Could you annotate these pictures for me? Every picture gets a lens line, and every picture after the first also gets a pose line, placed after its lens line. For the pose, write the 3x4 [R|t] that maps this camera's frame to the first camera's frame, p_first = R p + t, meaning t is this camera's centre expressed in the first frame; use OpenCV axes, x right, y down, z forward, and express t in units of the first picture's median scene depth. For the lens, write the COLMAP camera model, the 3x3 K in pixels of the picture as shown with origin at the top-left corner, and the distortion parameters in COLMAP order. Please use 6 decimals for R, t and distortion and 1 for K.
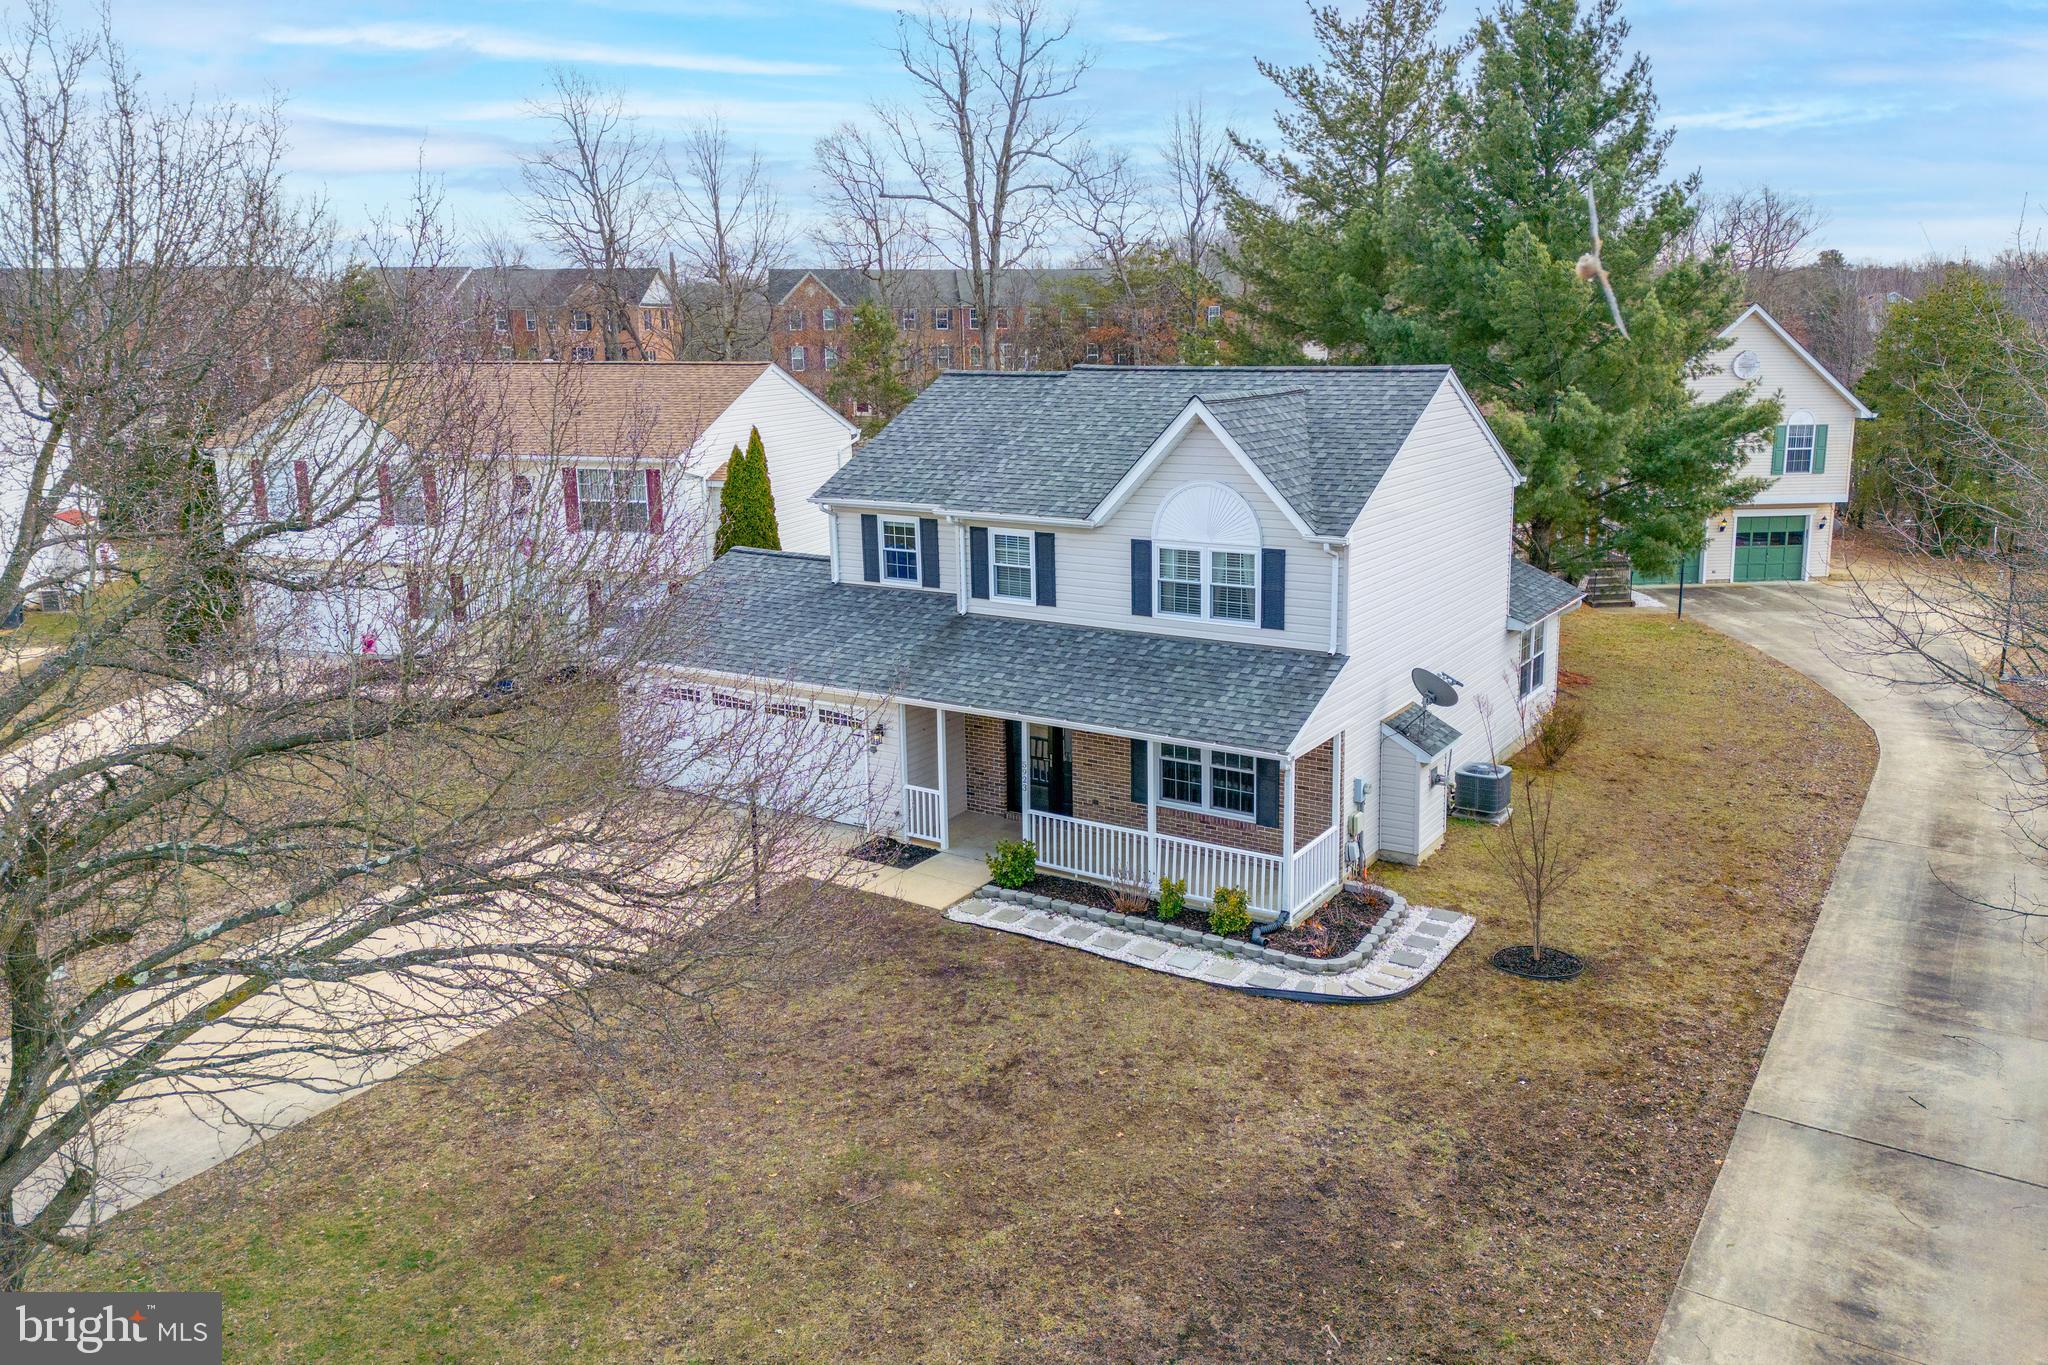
lens RADIAL K [[1413.2, 0, 1026.8], [0, 1413.2, 689.3], [0, 0, 1]] dist [0.011991, 0.001217]
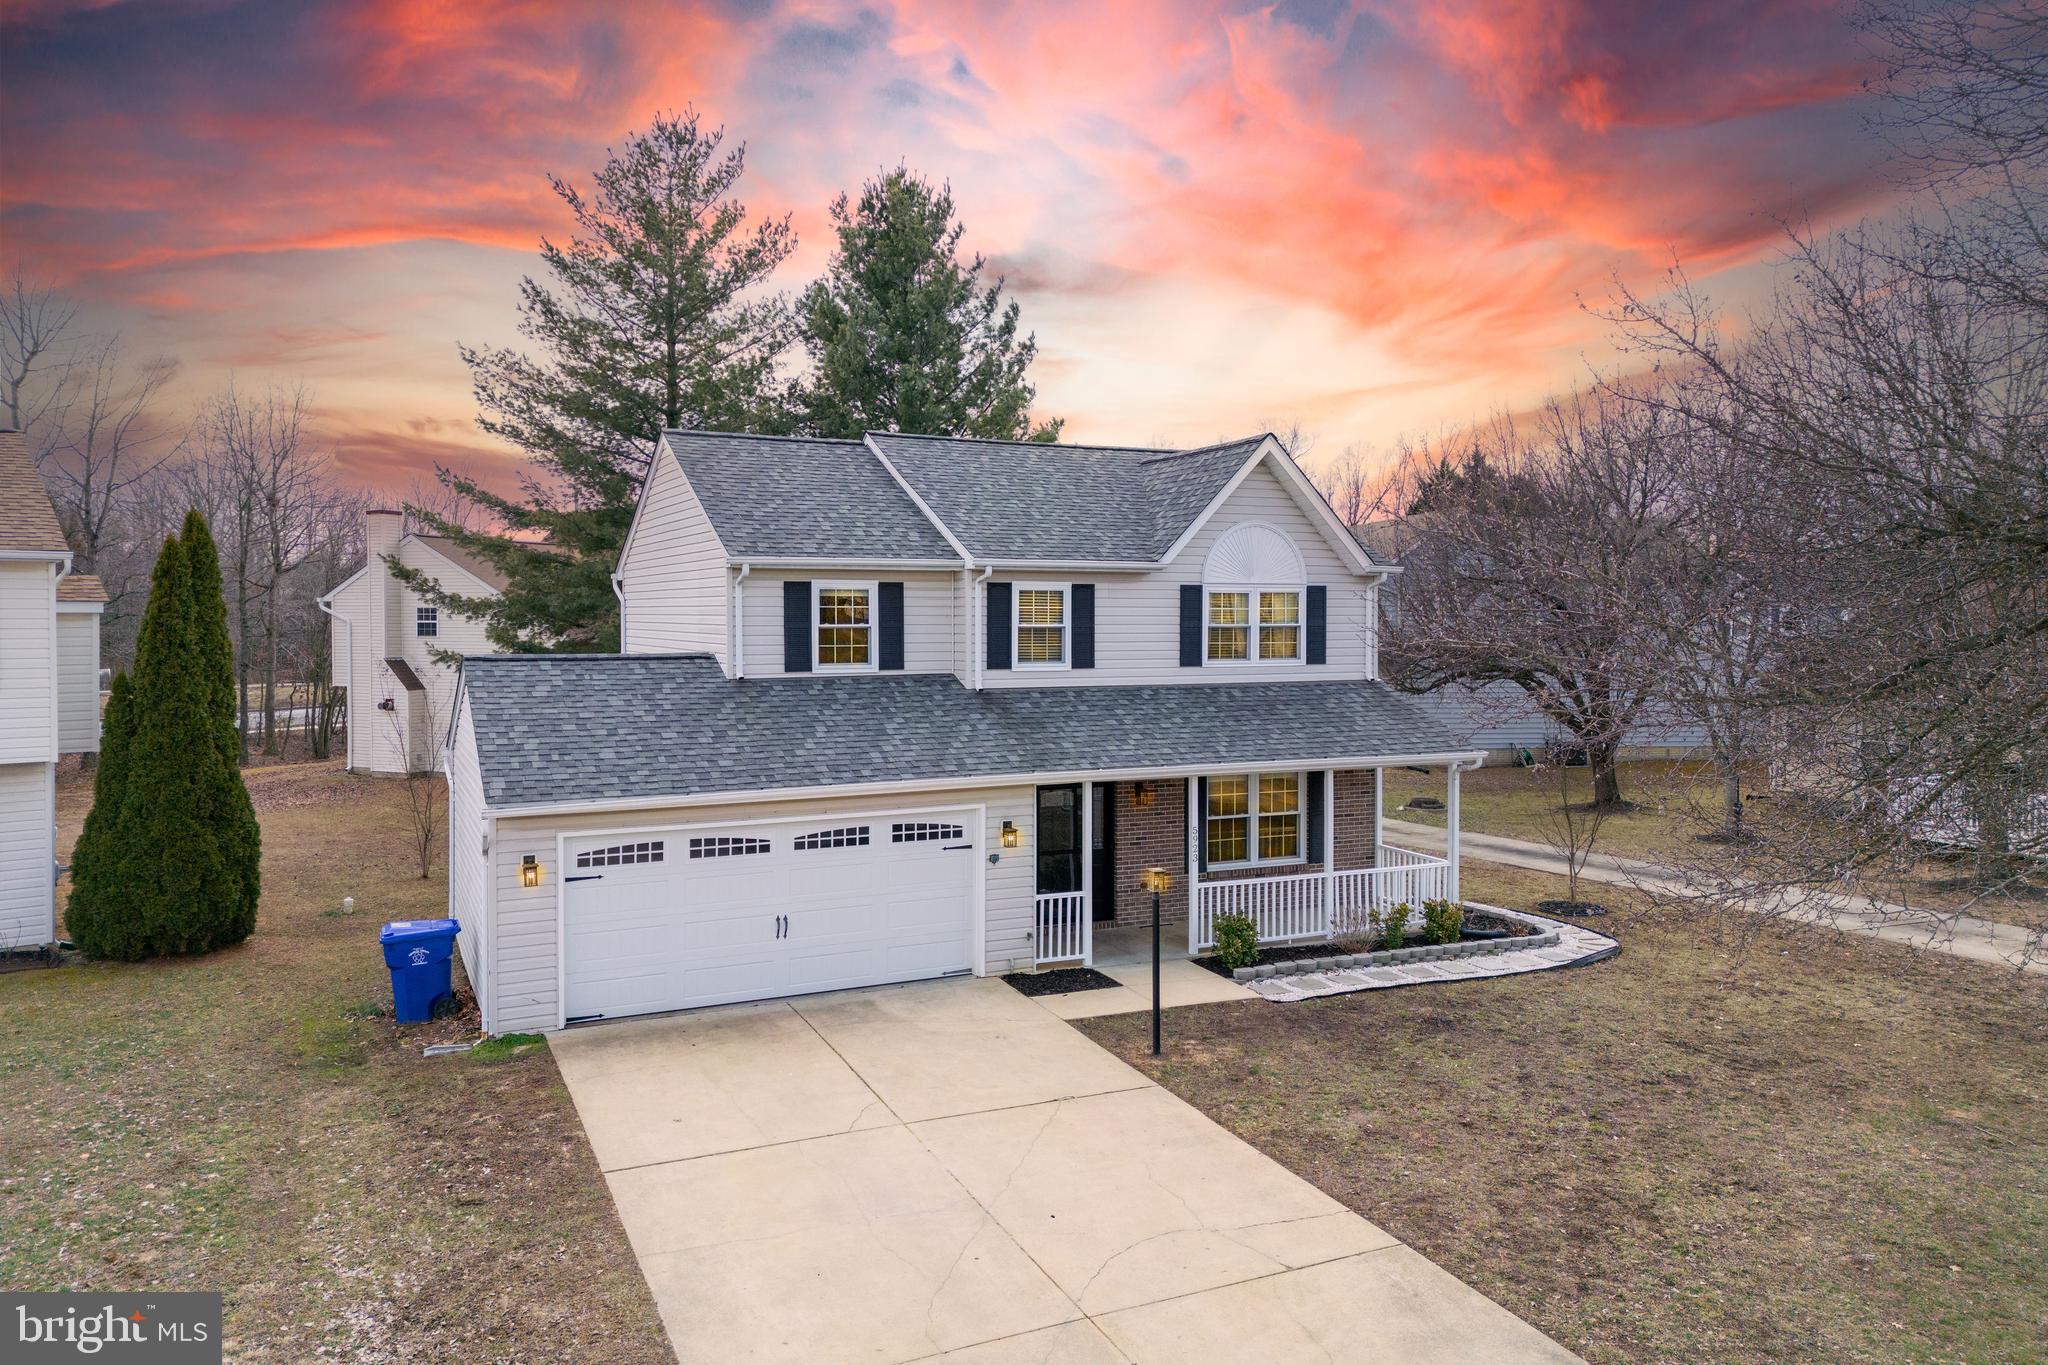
lens RADIAL K [[1413.2, 0, 1023.8], [0, 1413.2, 670.8], [0, 0, 1]] dist [0.011991, 0.001217]
pose [[0.578073, -0.030905, 0.815399, -0.730367], [0.186393, 0.977864, -0.095080, 0.019008], [-0.794411, 0.206948, 0.571037, 0.534619]]
